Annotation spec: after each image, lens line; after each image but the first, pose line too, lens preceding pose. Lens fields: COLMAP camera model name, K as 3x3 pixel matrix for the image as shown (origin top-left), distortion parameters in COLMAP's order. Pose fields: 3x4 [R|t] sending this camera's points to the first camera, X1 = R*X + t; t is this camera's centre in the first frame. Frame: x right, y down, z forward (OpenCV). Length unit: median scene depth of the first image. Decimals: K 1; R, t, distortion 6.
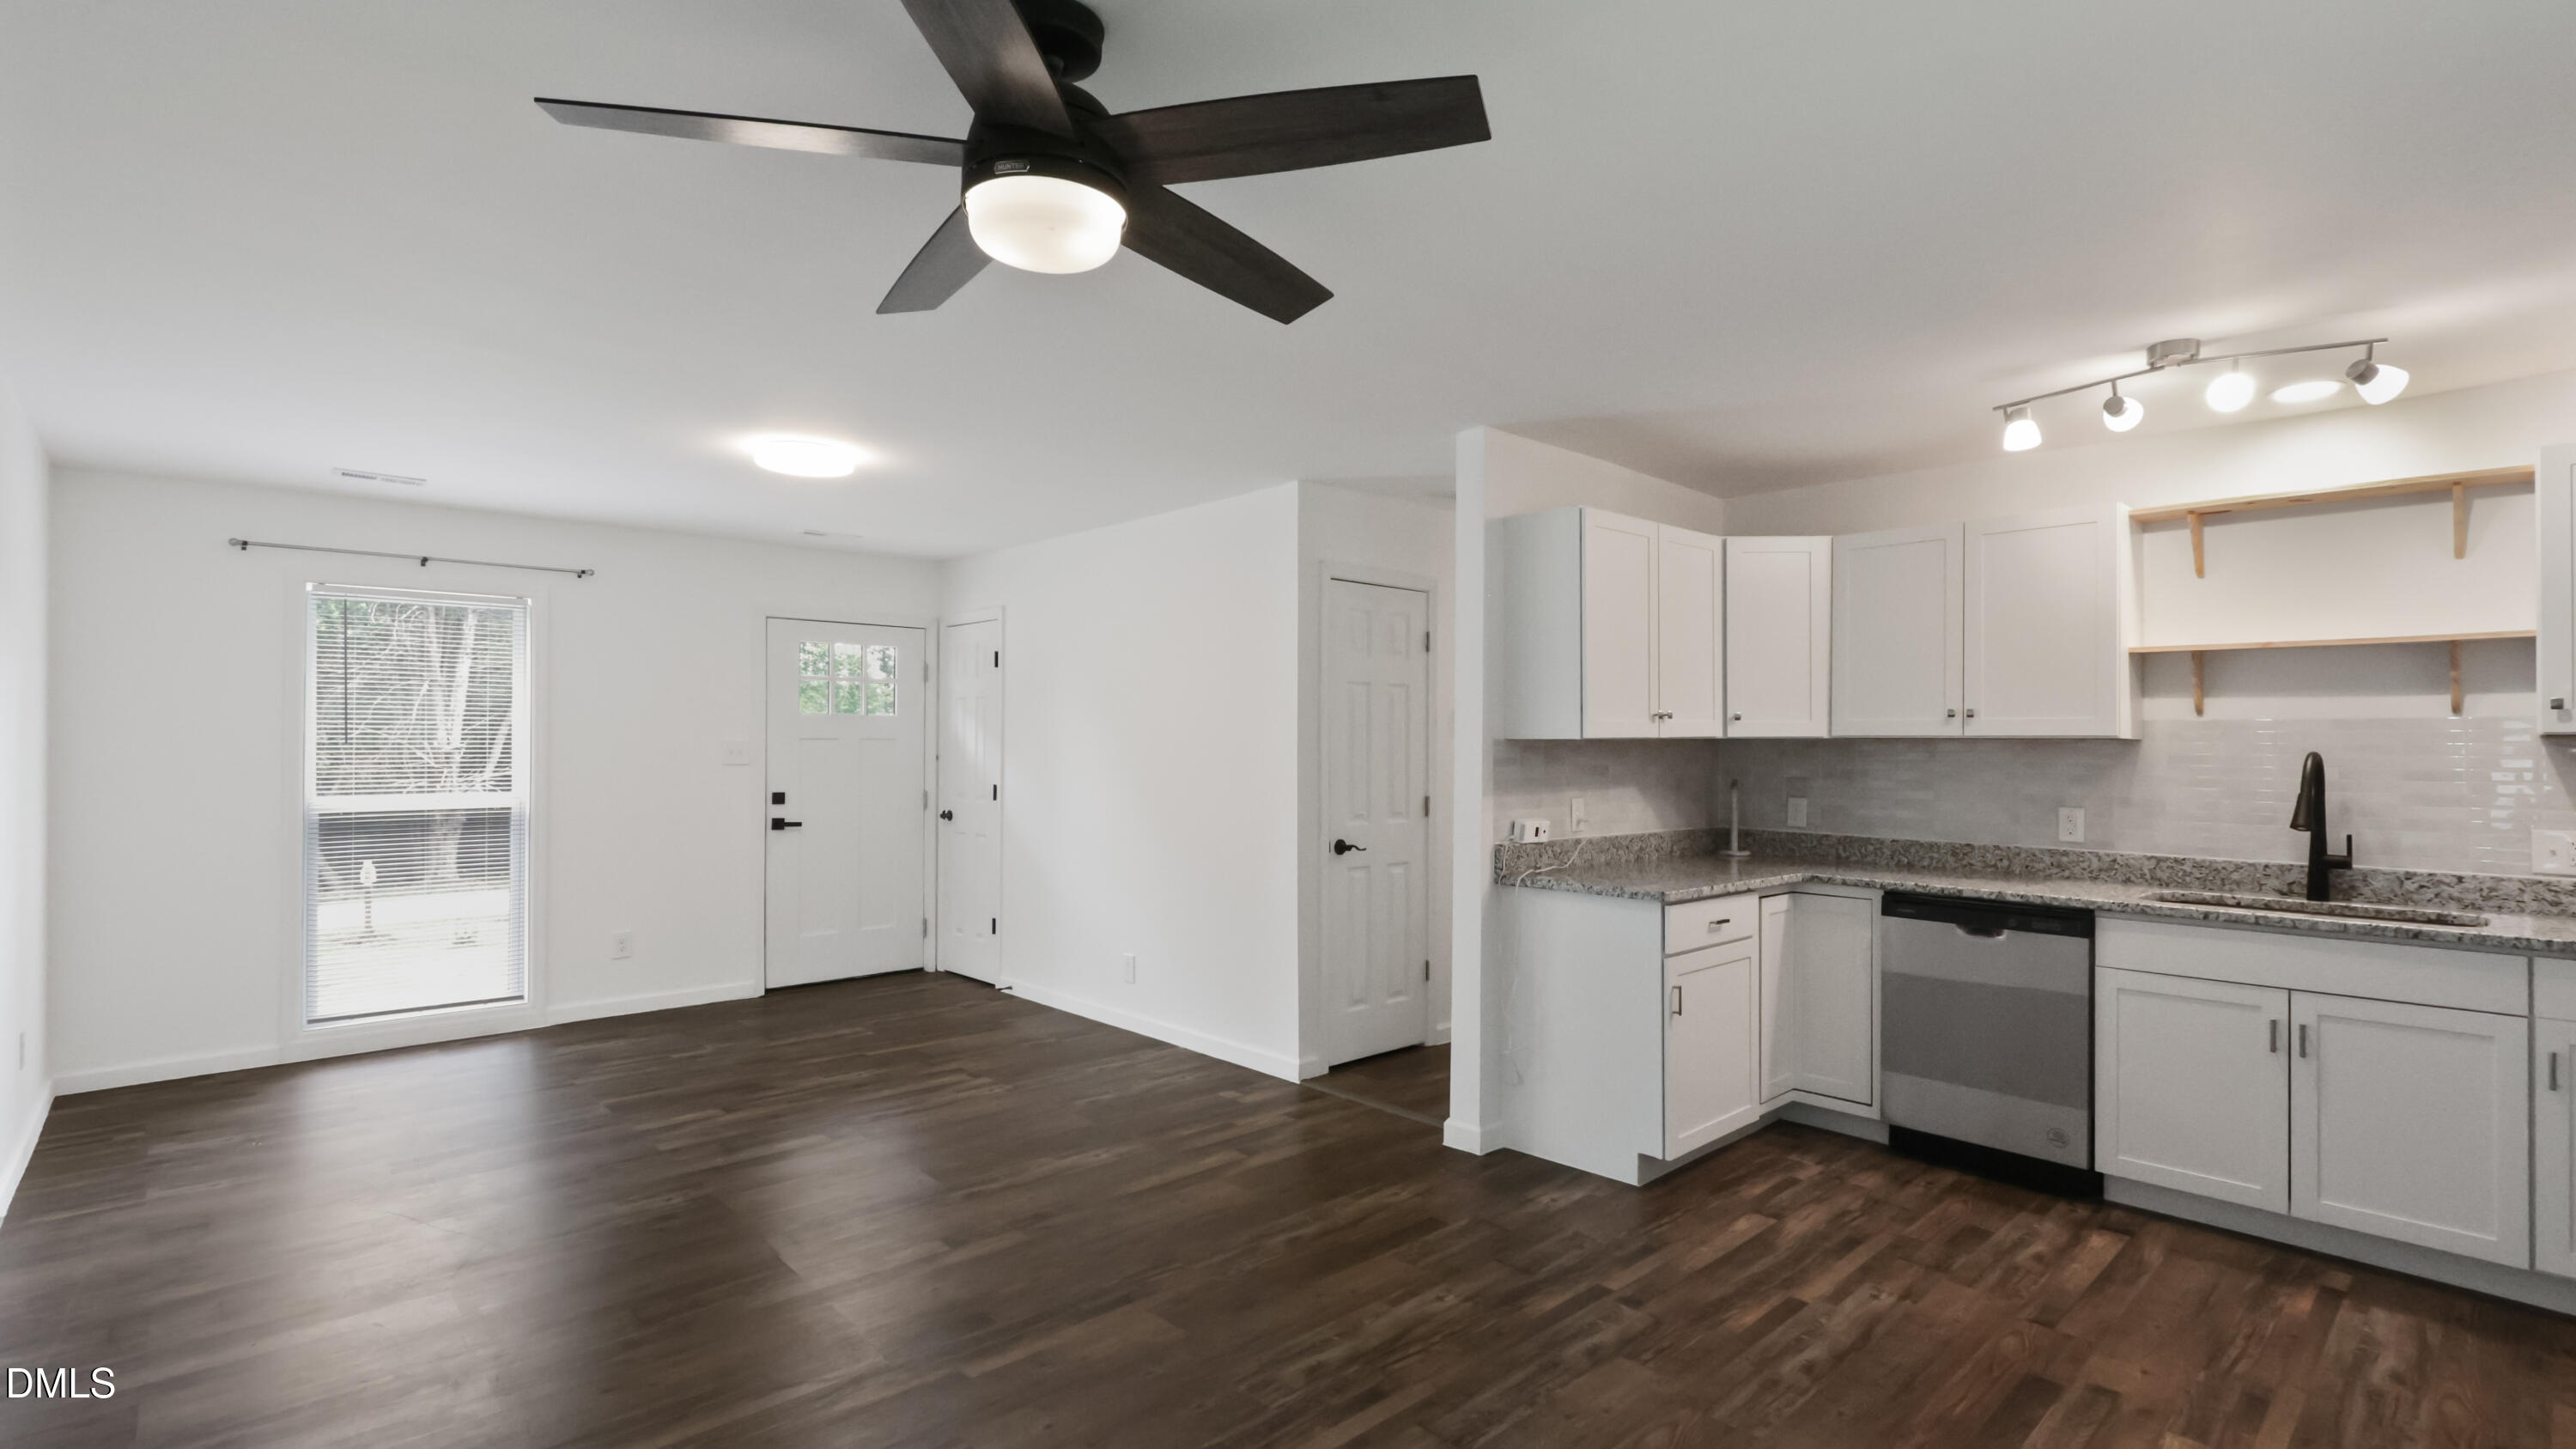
lens RADIAL K [[1164.7, 0, 1293.7], [0, 1164.7, 728.1], [0, 0, 1]] dist [-0.002225, 0.000722]
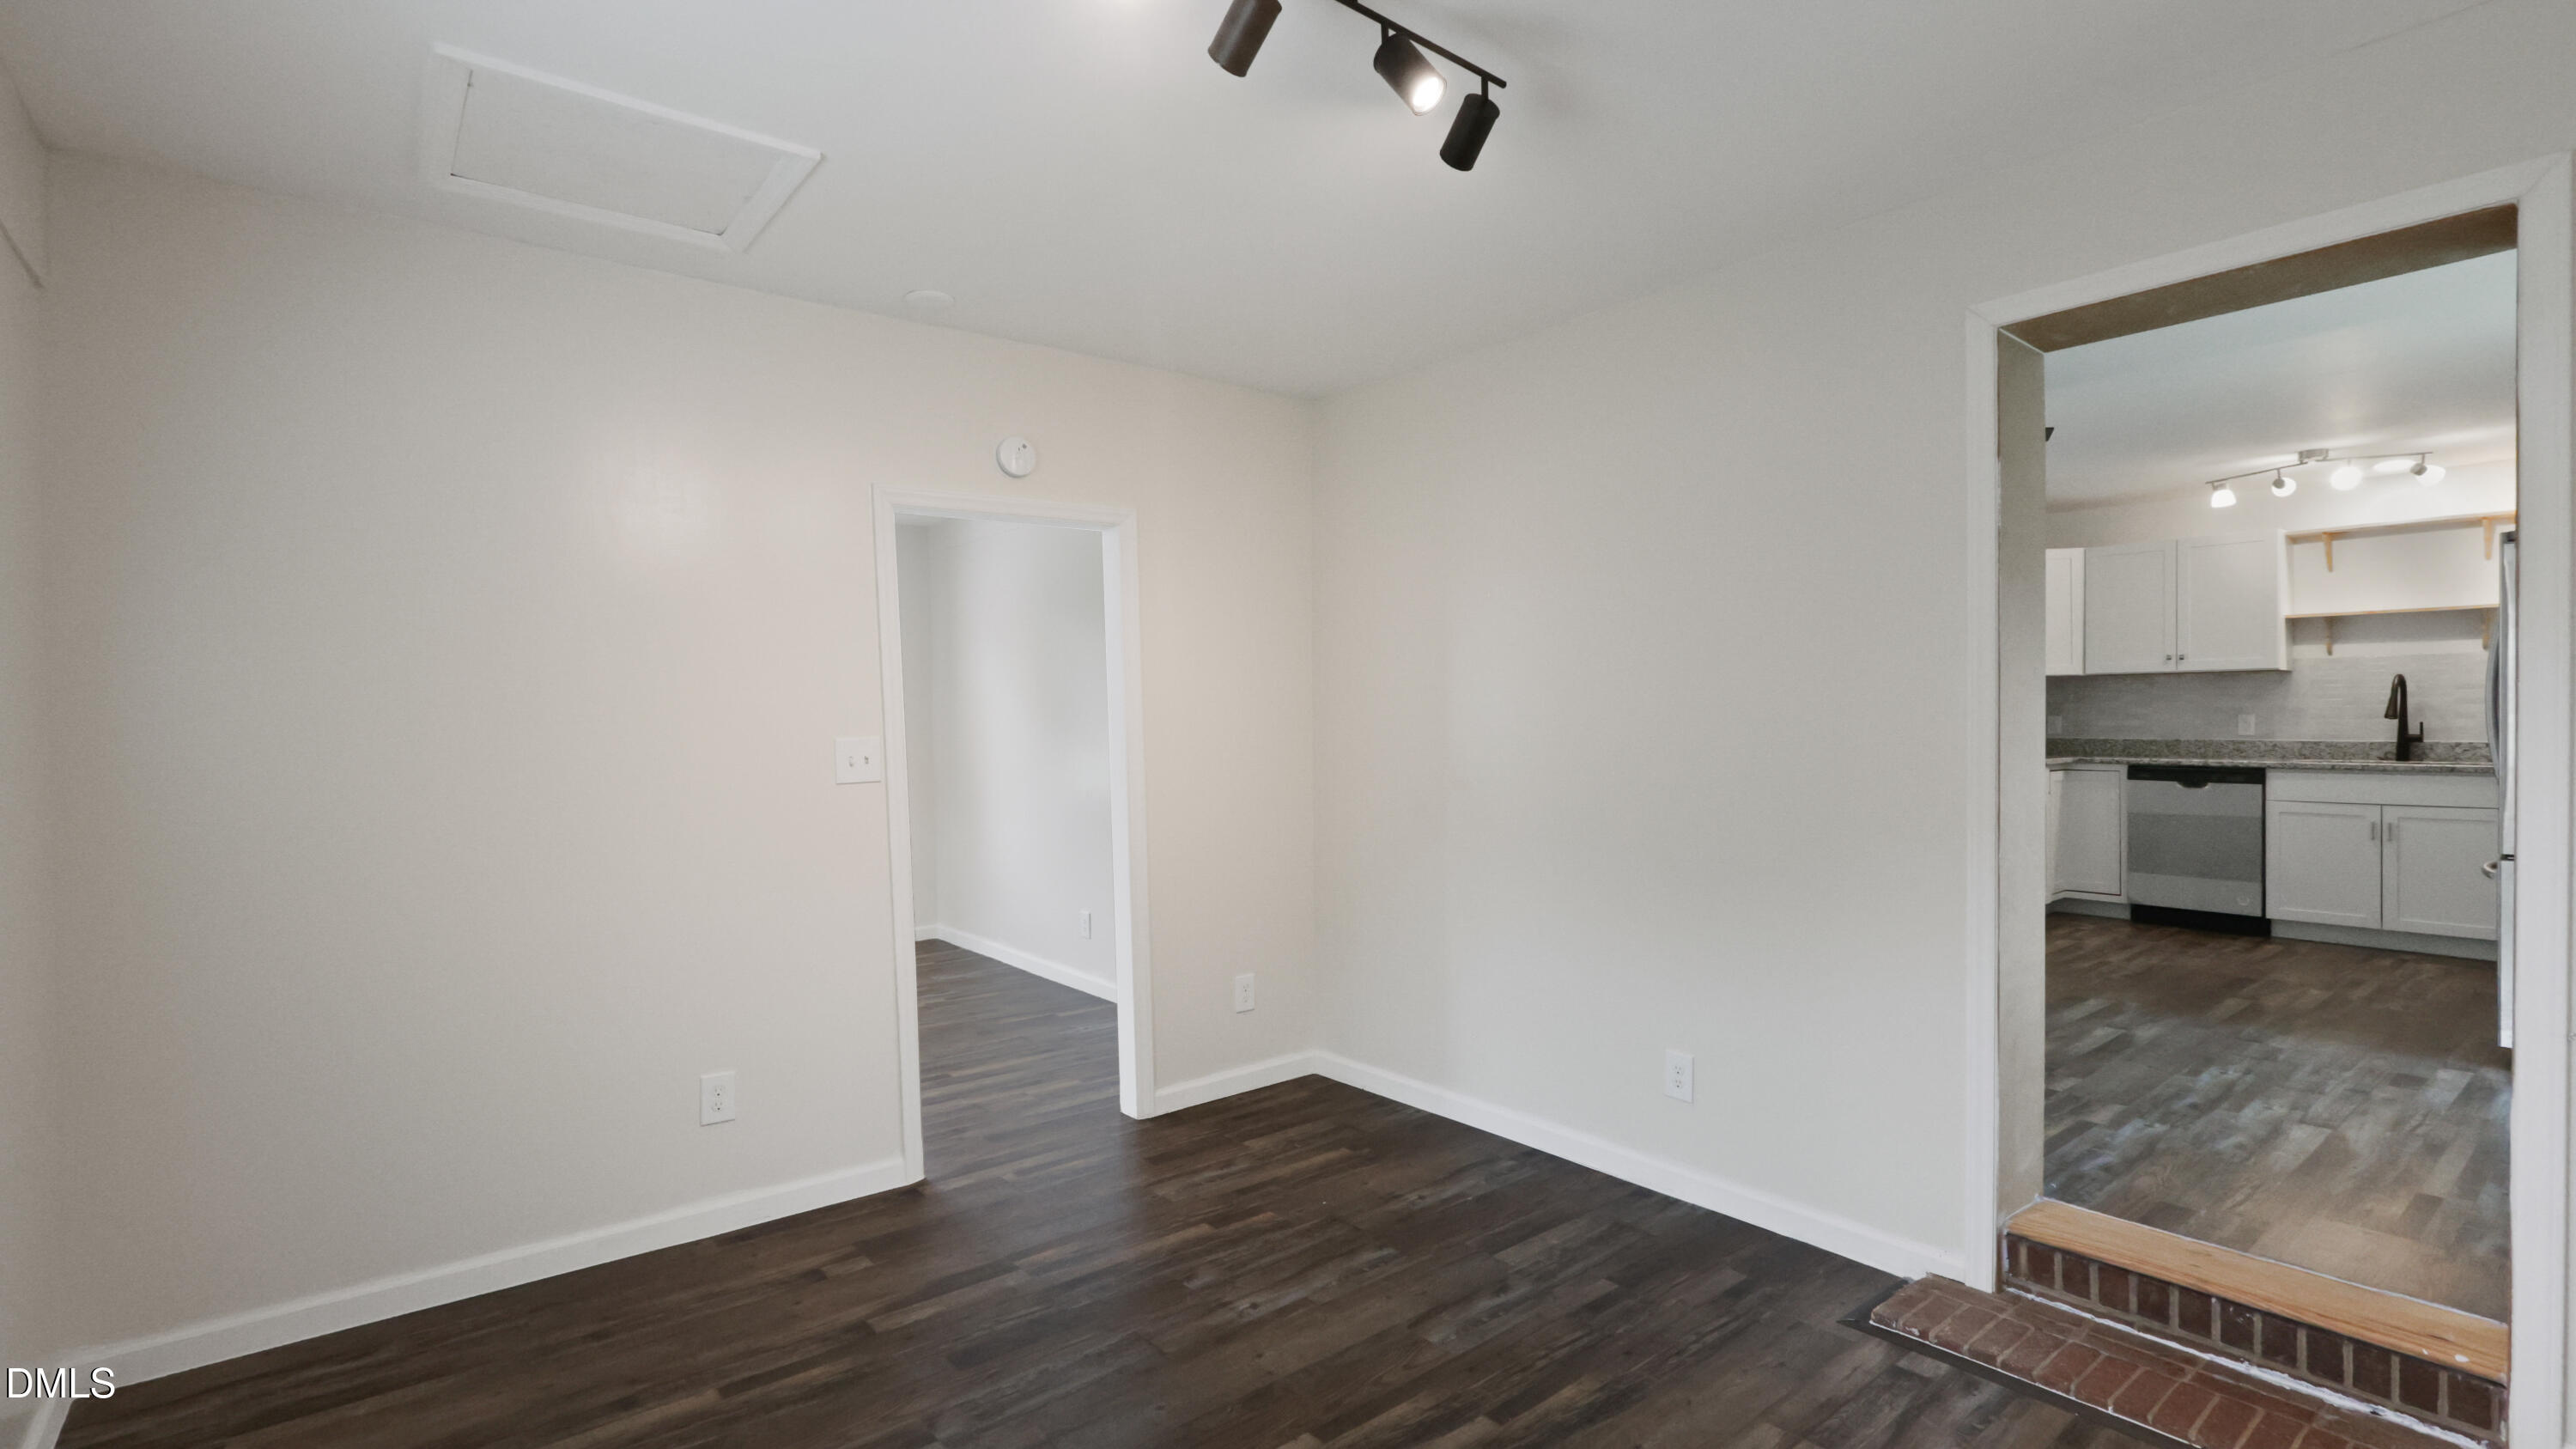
lens RADIAL K [[1164.7, 0, 1291.0], [0, 1164.7, 724.1], [0, 0, 1]] dist [-0.002225, 0.000722]
pose [[0.997320, -0.017400, -0.071065, -0.602009], [0.018961, 0.999592, 0.021358, 0.024569], [0.070664, -0.022648, 0.997243, -0.786168]]
